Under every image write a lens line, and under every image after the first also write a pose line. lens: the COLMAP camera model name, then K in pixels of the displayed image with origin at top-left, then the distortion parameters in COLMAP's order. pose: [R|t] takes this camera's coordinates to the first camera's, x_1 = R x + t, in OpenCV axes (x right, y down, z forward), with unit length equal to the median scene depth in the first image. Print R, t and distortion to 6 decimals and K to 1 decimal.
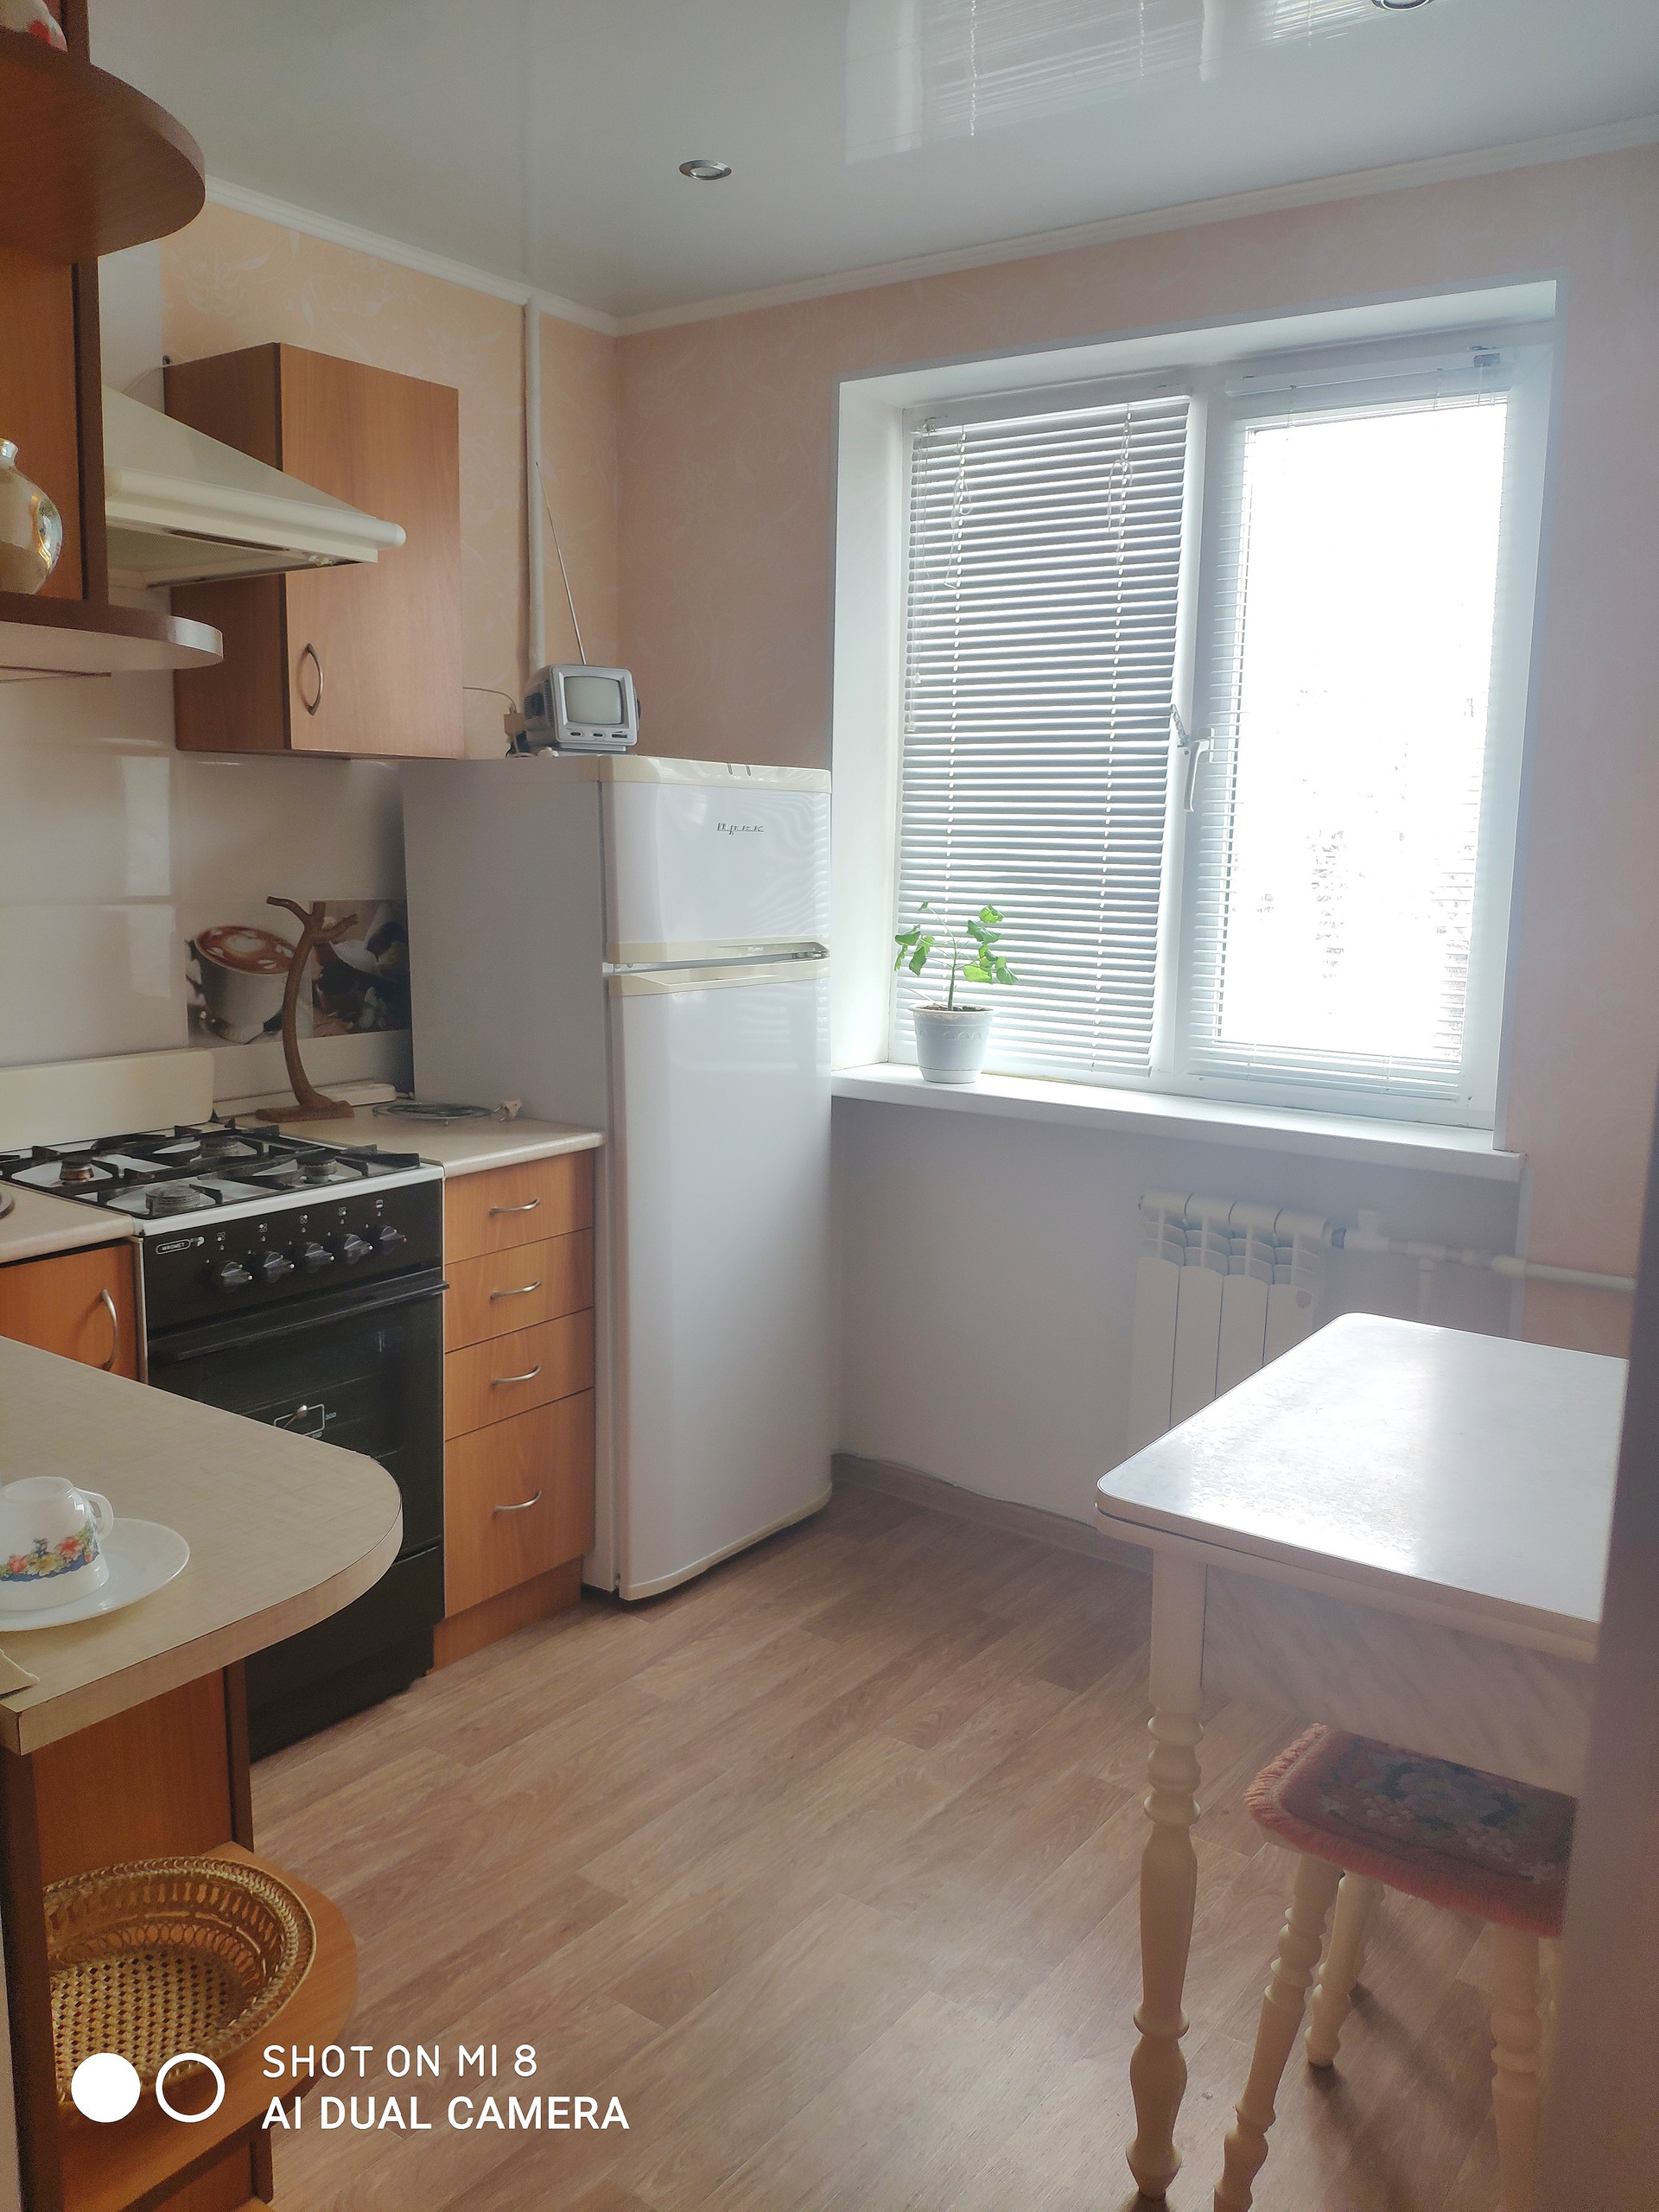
lens RADIAL K [[1744.9, 0, 830.0], [0, 1744.9, 1106.6], [0, 0, 1]] dist [-0.003573, -0.001607]
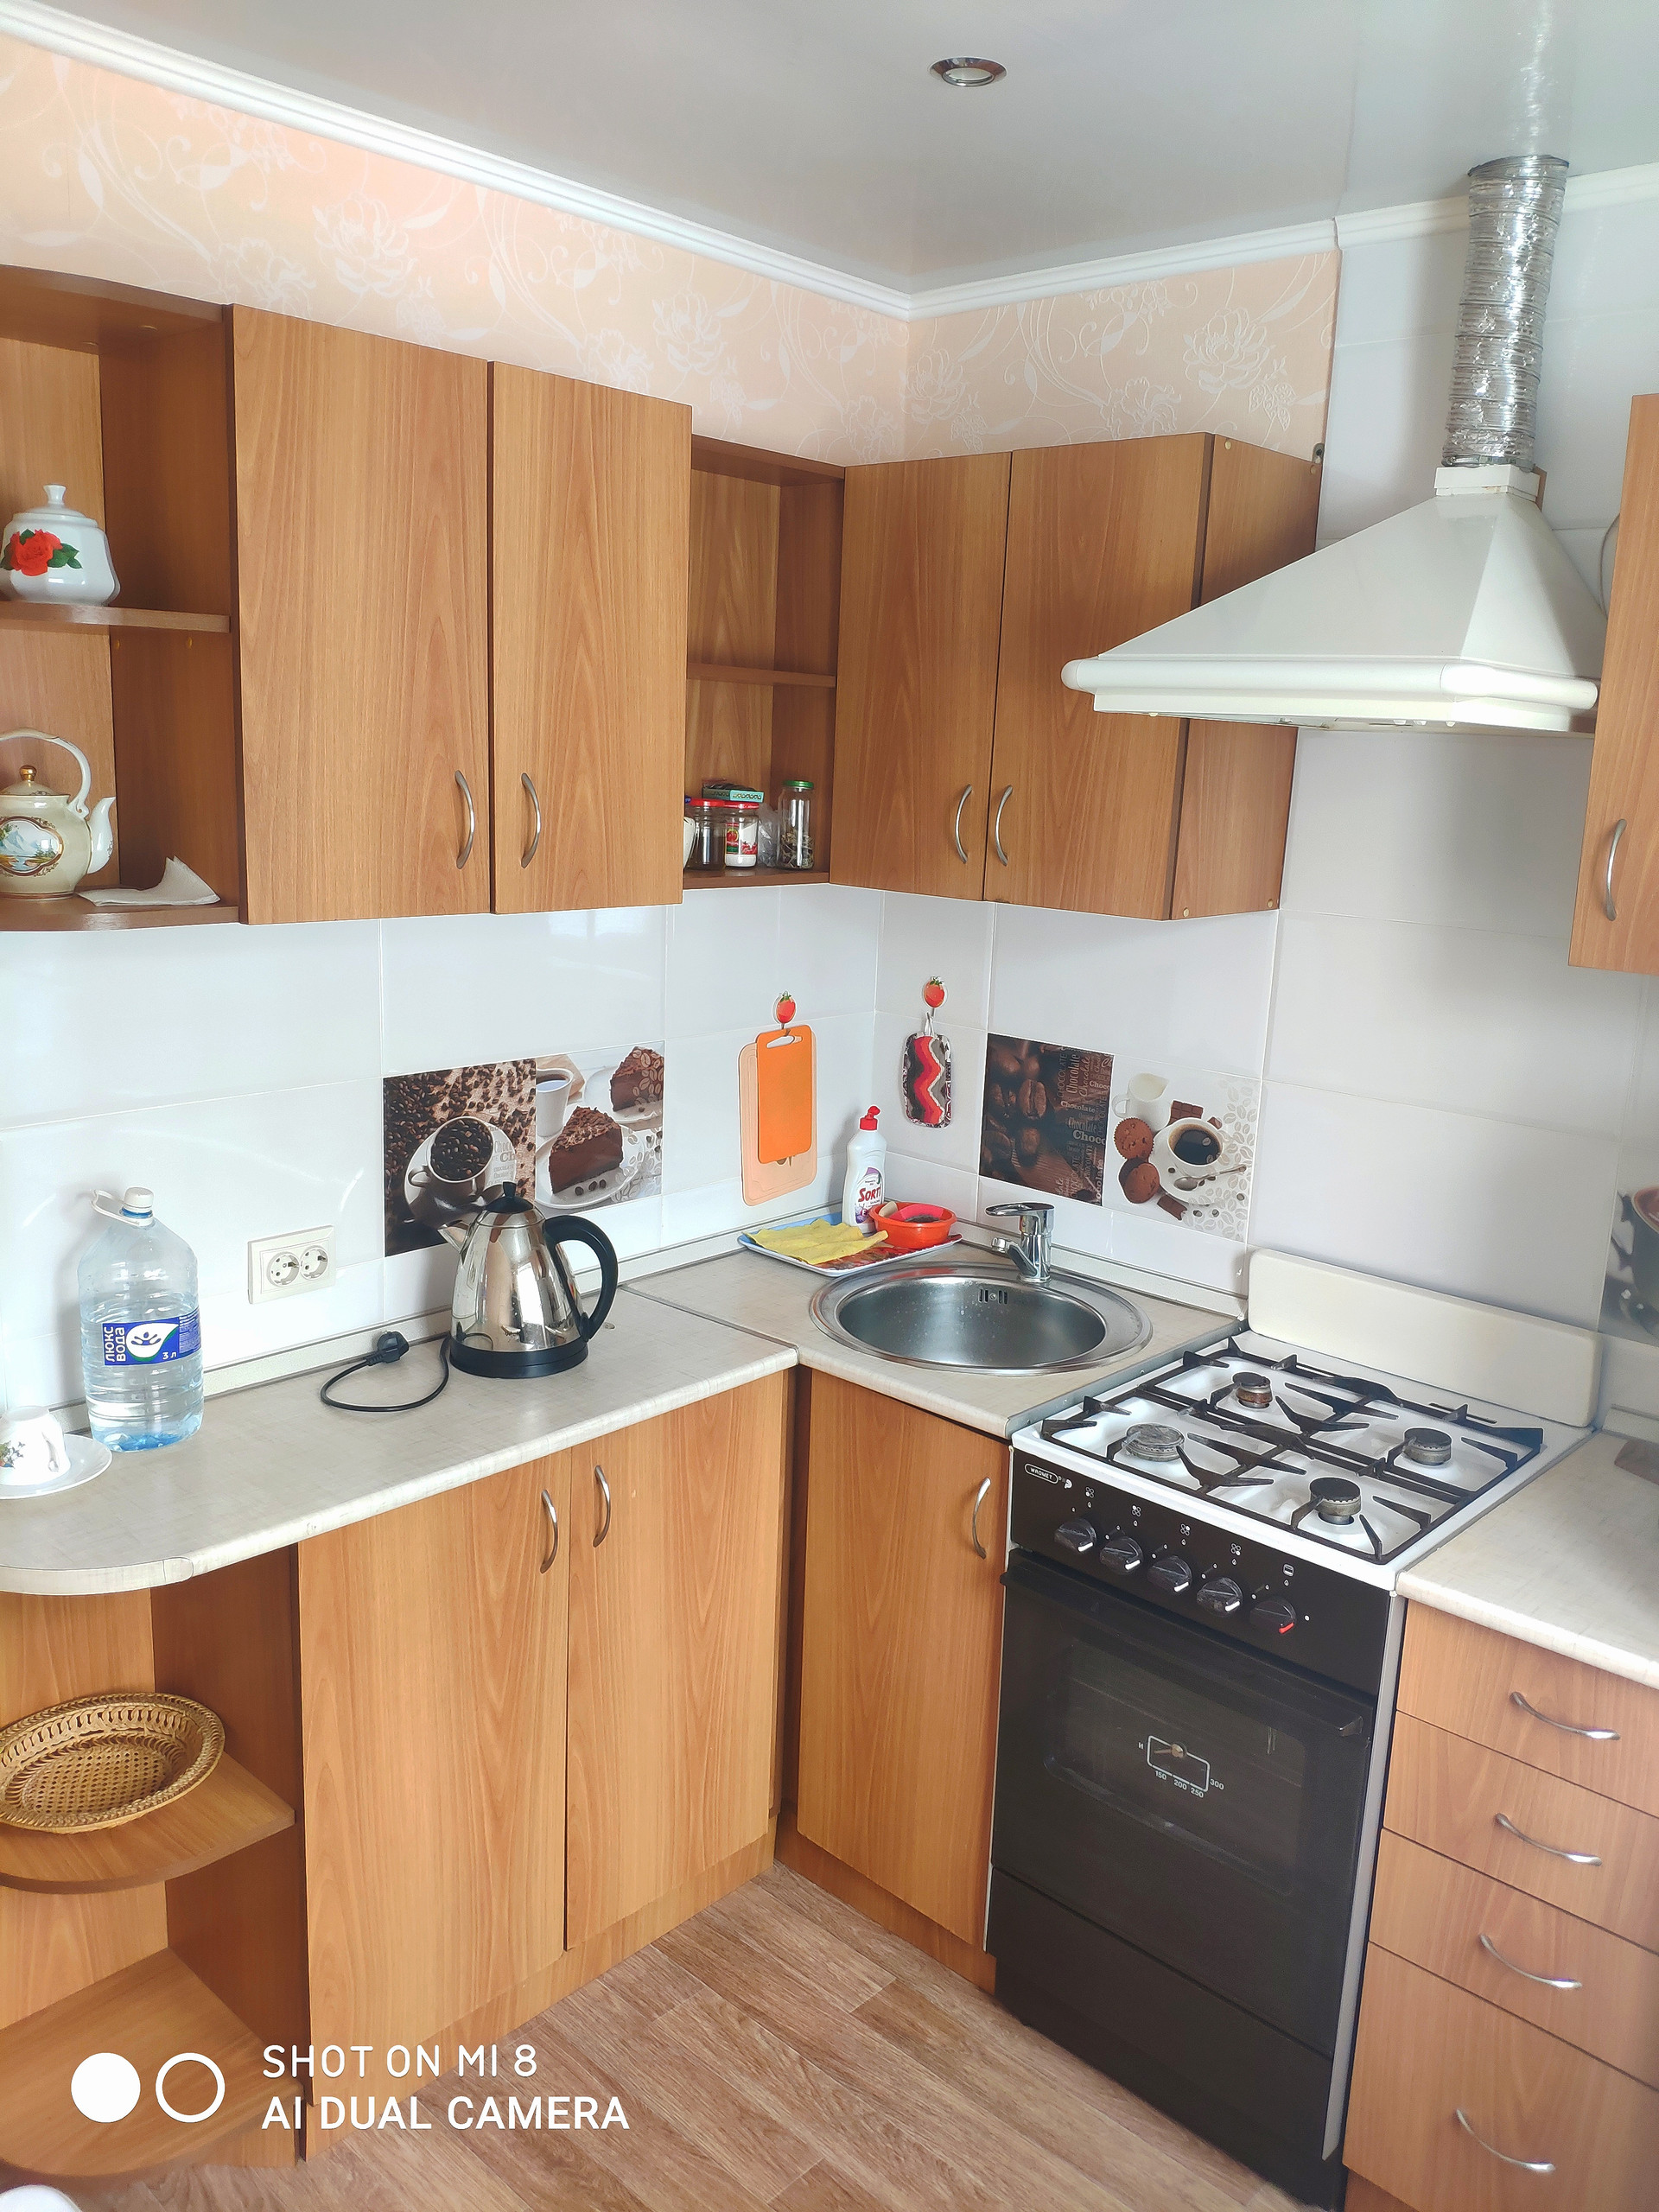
lens RADIAL K [[1744.9, 0, 829.4], [0, 1744.9, 1106.0], [0, 0, 1]] dist [-0.003573, -0.001607]
pose [[-0.126337, 0.187166, -0.974170, 0.400180], [-0.199802, 0.957112, 0.209800, -0.220296], [0.971657, 0.221146, -0.083523, 0.718492]]
